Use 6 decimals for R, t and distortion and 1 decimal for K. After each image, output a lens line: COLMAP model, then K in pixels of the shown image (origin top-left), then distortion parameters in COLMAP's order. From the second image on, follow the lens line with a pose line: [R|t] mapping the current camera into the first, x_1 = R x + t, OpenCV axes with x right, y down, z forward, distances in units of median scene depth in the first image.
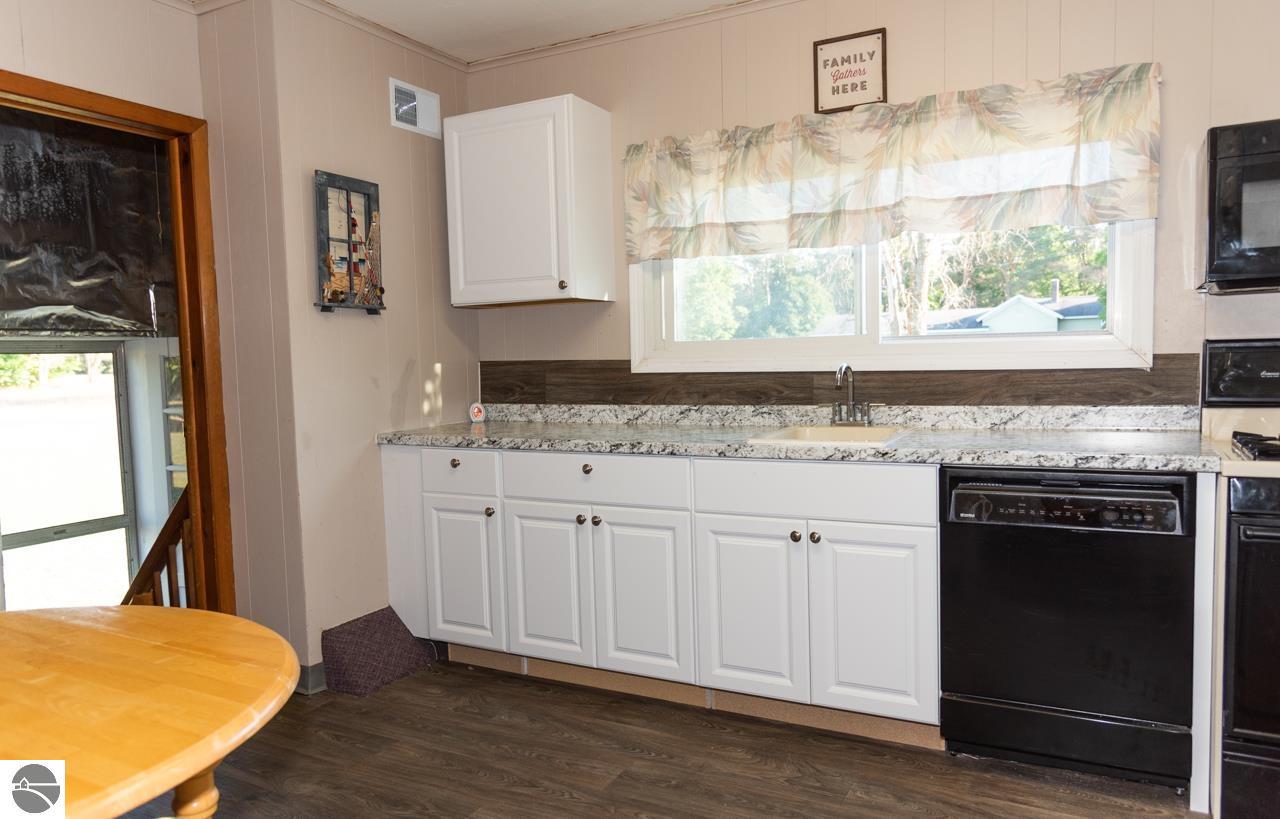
lens RADIAL K [[885.0, 0, 640.6], [0, 885.0, 409.2], [0, 0, 1]] dist [0.007360, 0.001503]
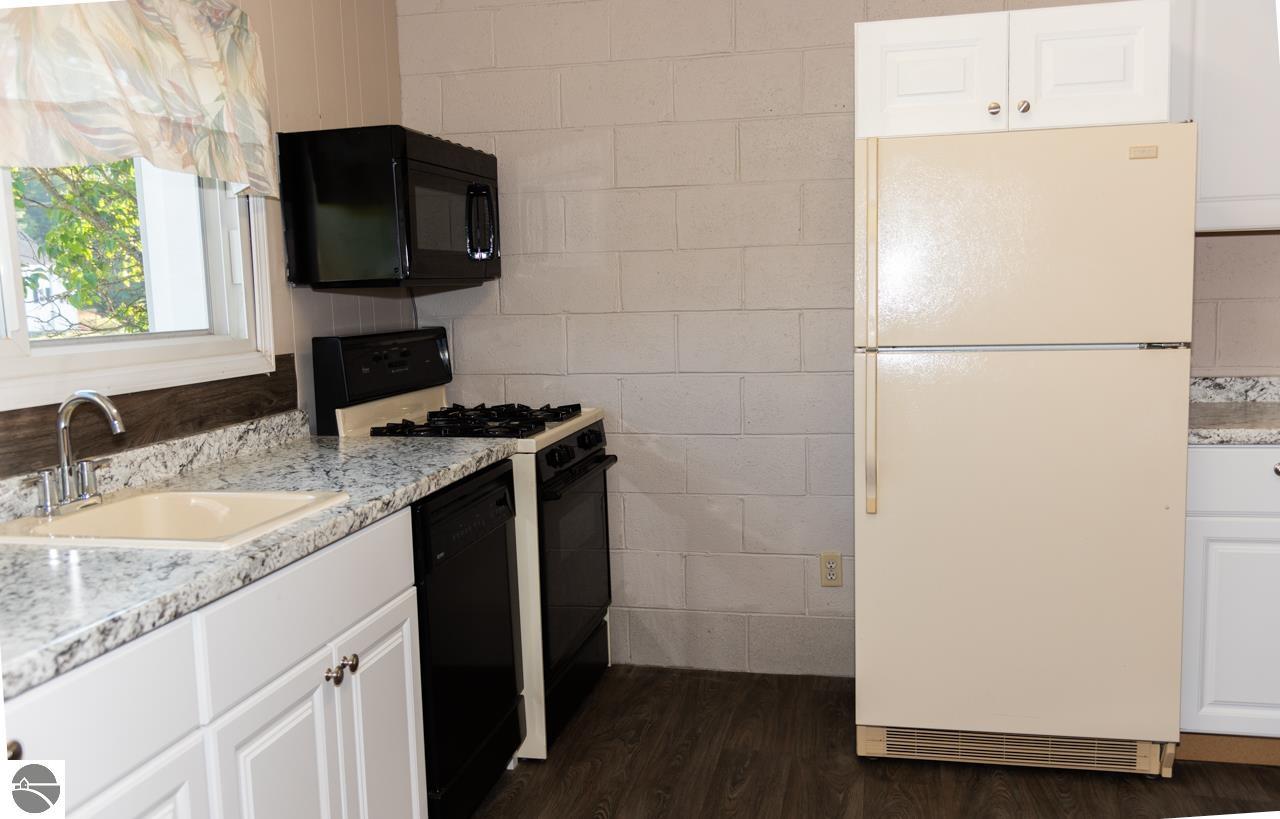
lens RADIAL K [[1098.0, 0, 640.9], [0, 1098.0, 413.2], [0, 0, 1]] dist [-0.009123, -0.005133]
pose [[-0.282343, -0.072387, 0.956578, -0.518585], [0.101456, 0.989304, 0.104809, -0.077803], [-0.953933, 0.126643, -0.271979, 0.905552]]
